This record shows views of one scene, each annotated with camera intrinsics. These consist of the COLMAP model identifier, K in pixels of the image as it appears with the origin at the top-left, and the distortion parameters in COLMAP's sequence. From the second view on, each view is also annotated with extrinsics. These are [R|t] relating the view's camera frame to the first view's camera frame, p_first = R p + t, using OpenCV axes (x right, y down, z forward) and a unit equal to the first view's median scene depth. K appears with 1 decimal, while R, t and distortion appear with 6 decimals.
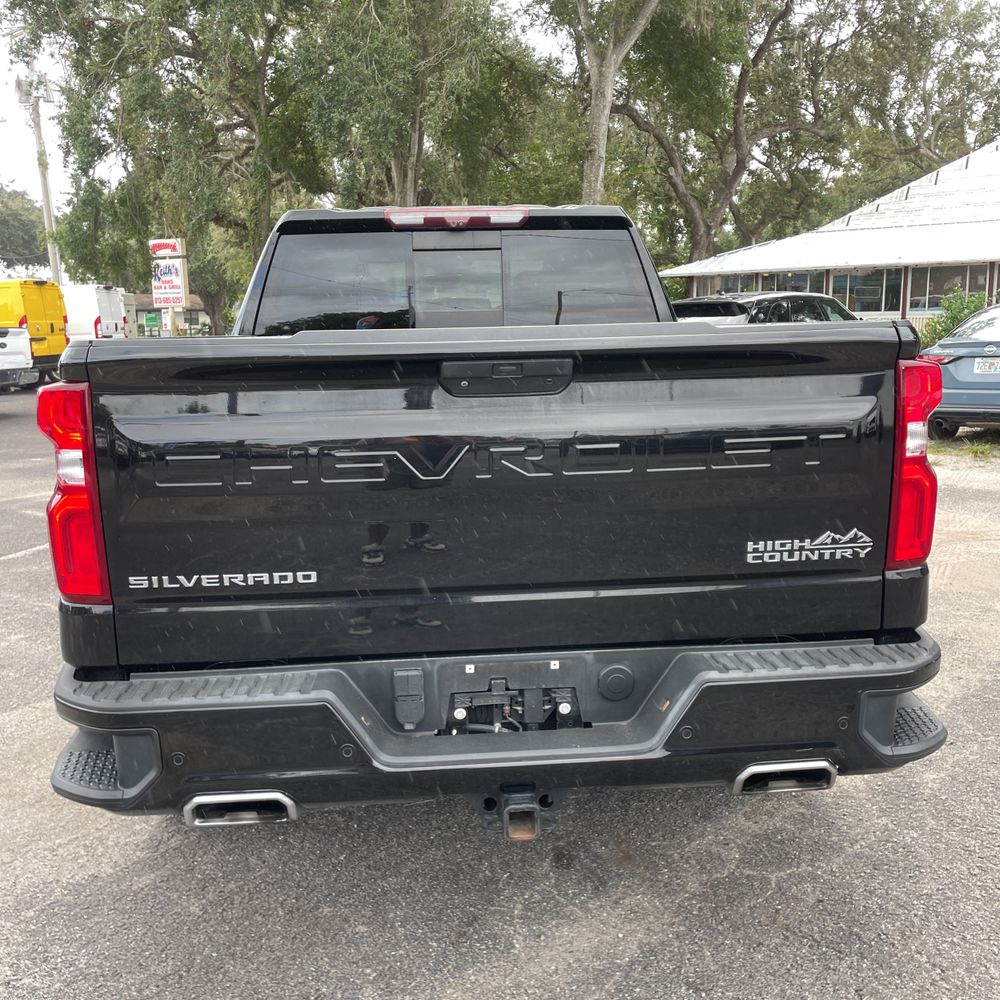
lens RADIAL K [[1018.9, 0, 499.9], [0, 1018.9, 482.9], [0, 0, 1]] dist [0.031791, 0.000000]
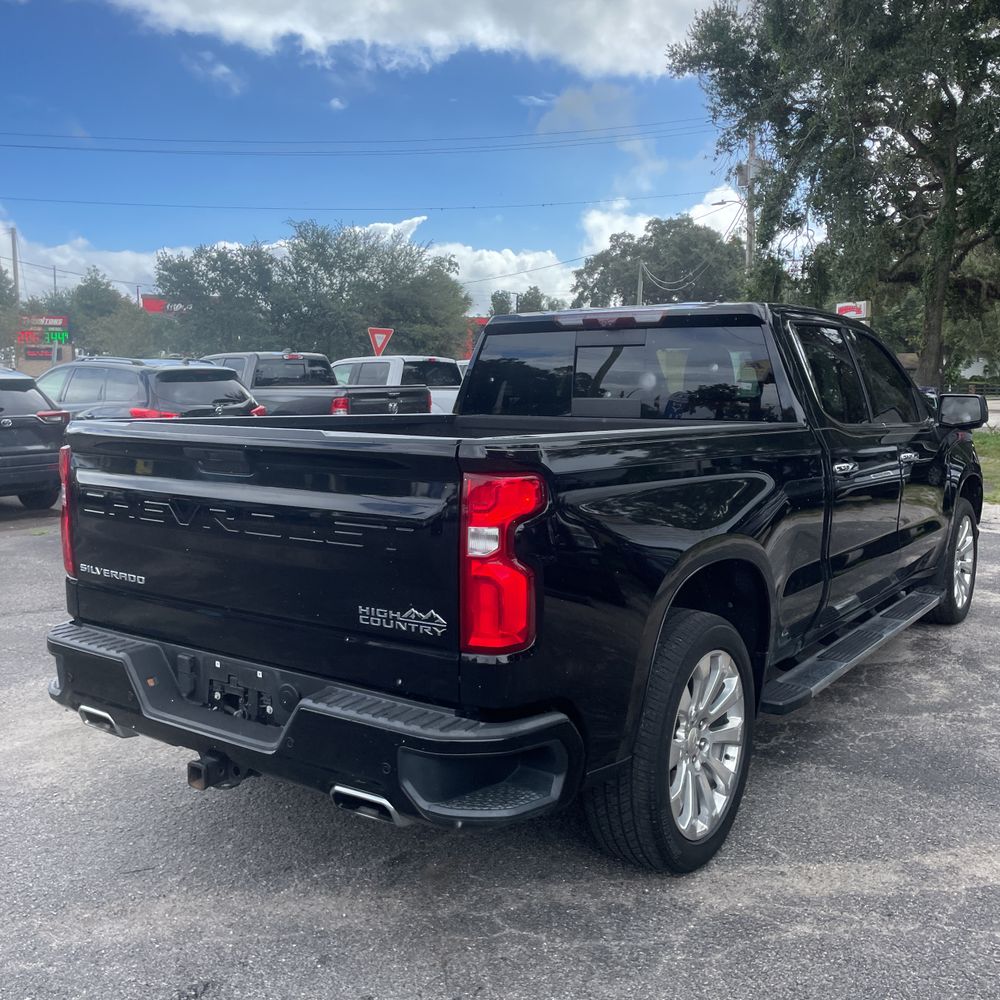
lens RADIAL K [[1018.9, 0, 488.3], [0, 1018.9, 469.2], [0, 0, 1]] dist [0.031791, 0.000000]
pose [[0.768720, 0.079329, -0.634647, 0.877735], [-0.122545, 0.992163, -0.024417, -0.074552], [0.627736, 0.096543, 0.772416, 0.088180]]
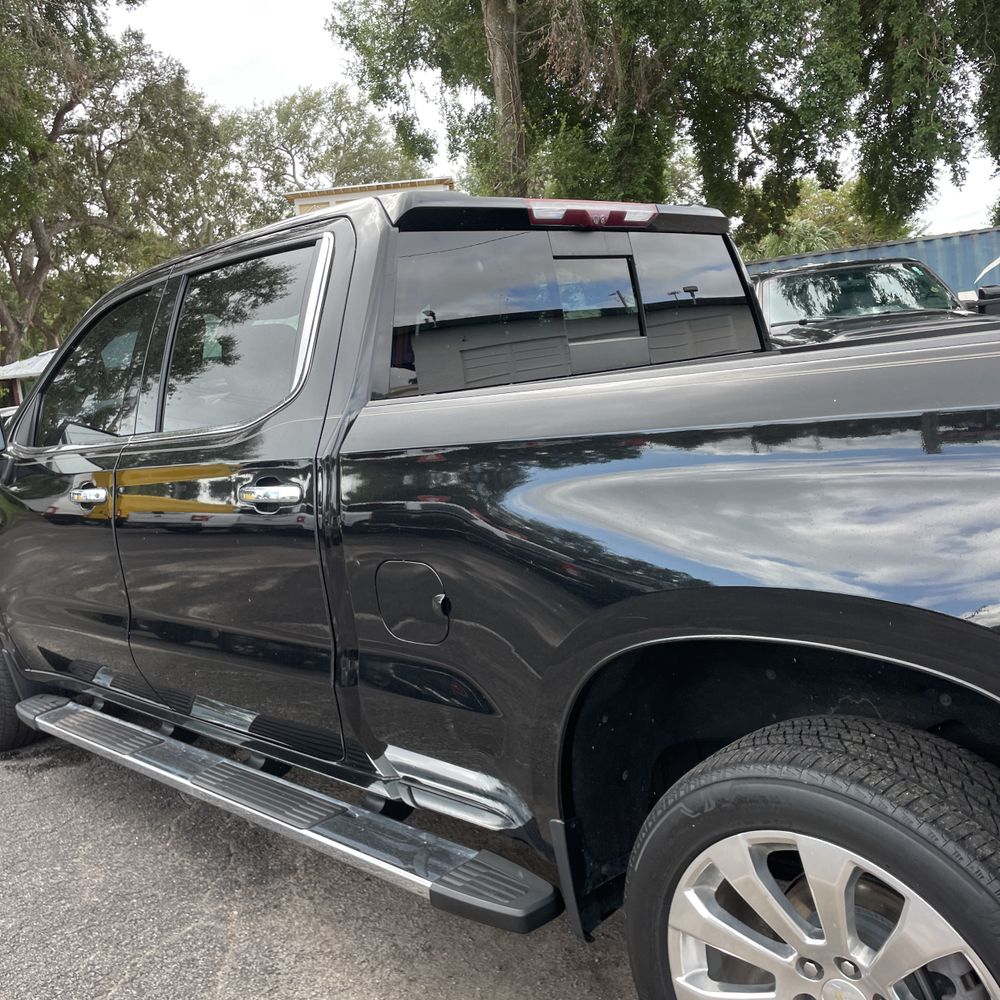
lens RADIAL K [[1018.9, 0, 499.4], [0, 1018.9, 471.7], [0, 0, 1]] dist [0.031791, 0.000000]
pose [[0.766428, -0.128279, 0.629391, -0.838688], [0.194273, 0.980258, -0.036782, -0.105178], [-0.612247, 0.150464, 0.776218, 0.775175]]
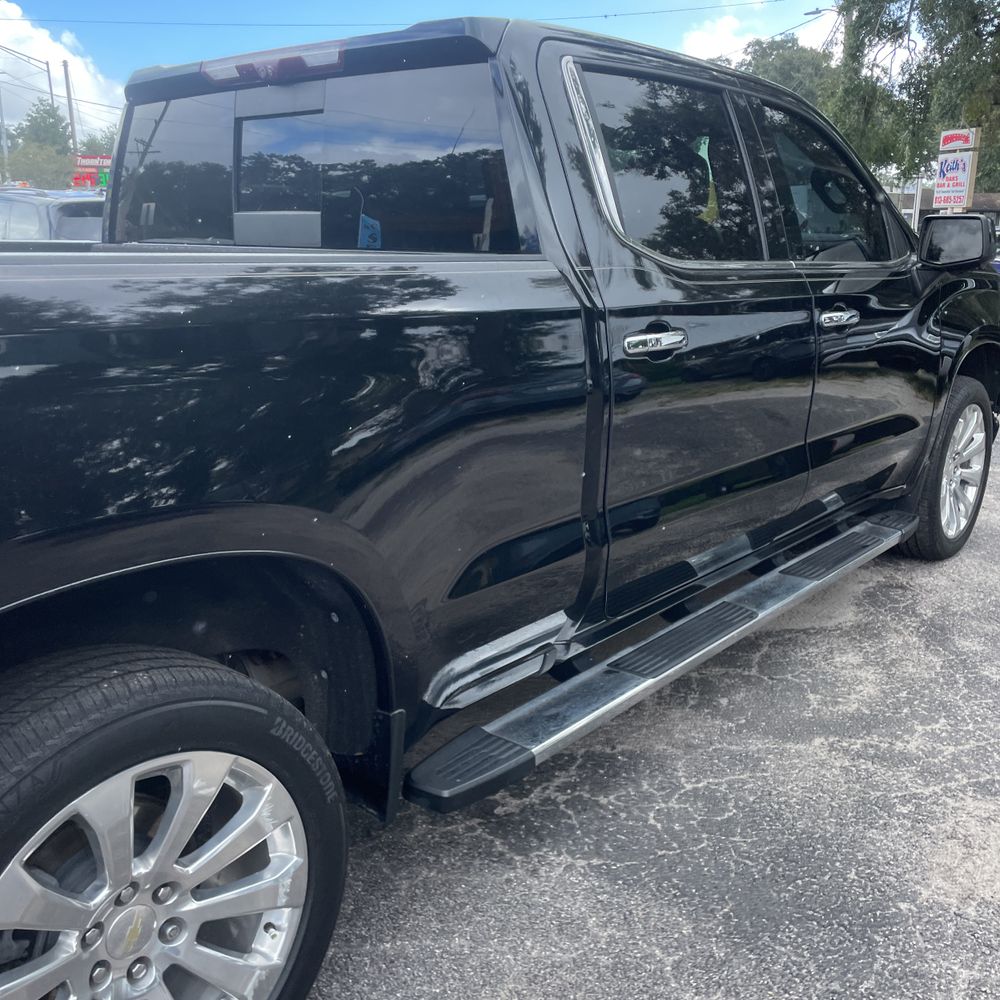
lens RADIAL K [[1018.9, 0, 482.7], [0, 1018.9, 497.9], [0, 0, 1]] dist [0.031791, 0.000000]
pose [[0.708311, 0.203429, -0.675952, 0.799734], [-0.130828, 0.978817, 0.157486, -0.169206], [0.693671, -0.023116, 0.719921, 0.937339]]
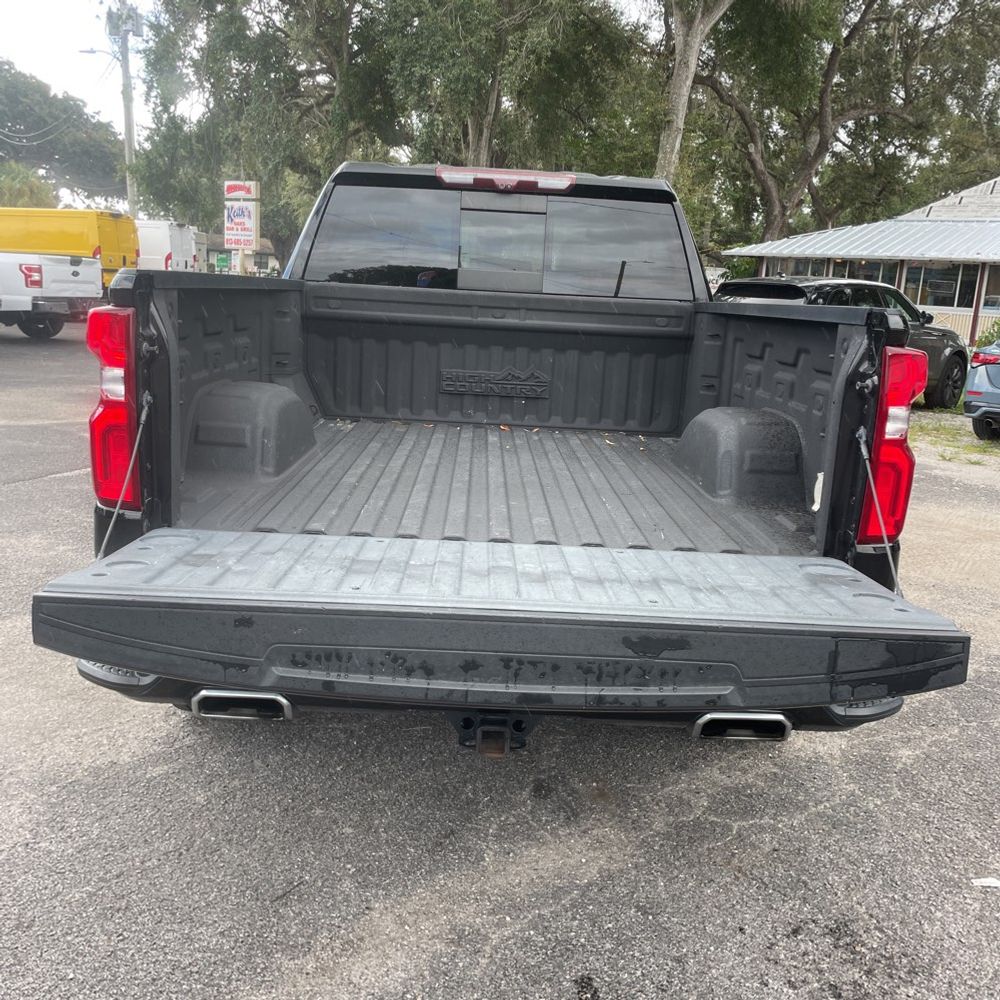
lens RADIAL K [[1018.9, 0, 502.2], [0, 1018.9, 480.2], [0, 0, 1]] dist [0.031791, 0.000000]
pose [[0.995218, 0.085619, -0.047008, 0.043001], [-0.084103, 0.995899, 0.033335, 0.012159], [0.049670, -0.029223, 0.998338, -0.060463]]
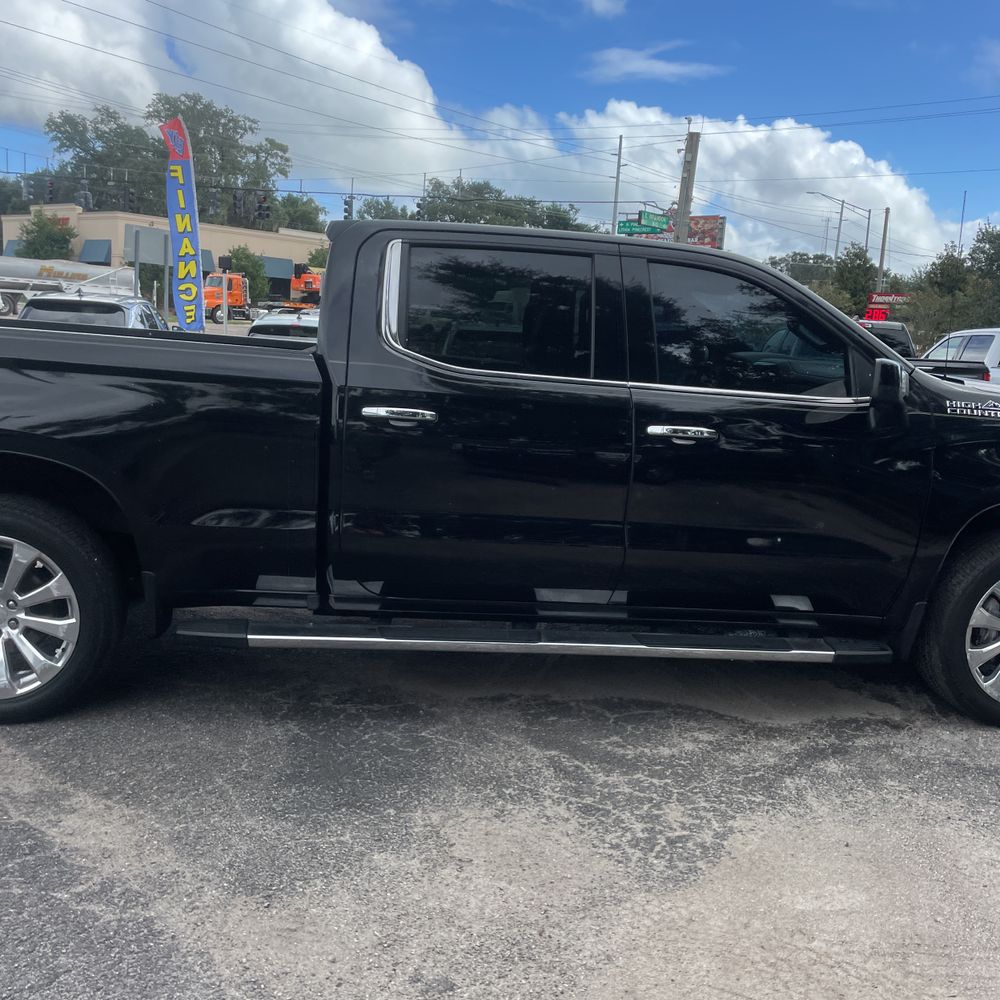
lens RADIAL K [[1018.9, 0, 507.9], [0, 1018.9, 497.2], [0, 0, 1]] dist [0.031791, 0.000000]
pose [[0.049286, 0.183759, -0.981735, 1.631969], [-0.224829, 0.959744, 0.168356, -0.330949], [0.973151, 0.212425, 0.088617, 1.712282]]
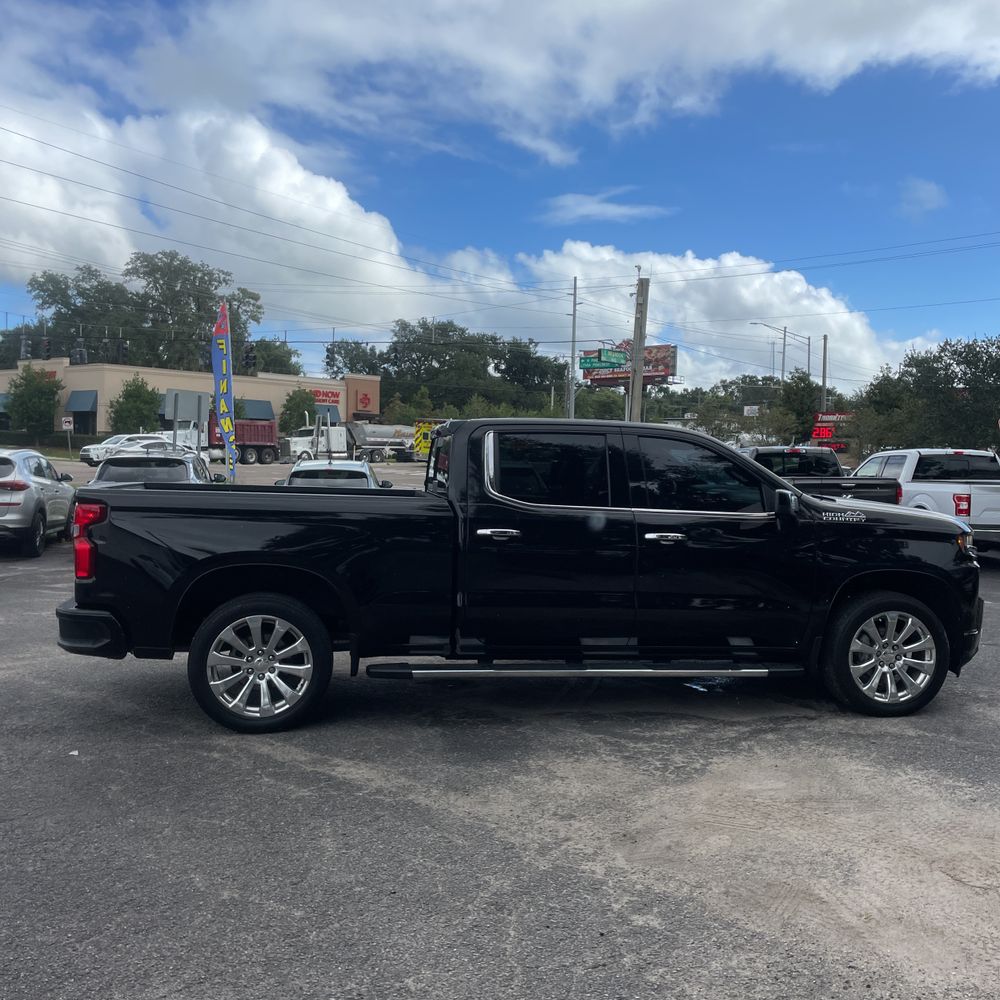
lens RADIAL K [[1018.9, 0, 509.4], [0, 1018.9, 480.4], [0, 0, 1]] dist [0.031791, 0.000000]
pose [[0.087410, 0.043353, -0.995229, 2.530031], [-0.187020, 0.982003, 0.026351, -0.356635], [0.978460, 0.183824, 0.093945, 1.459274]]
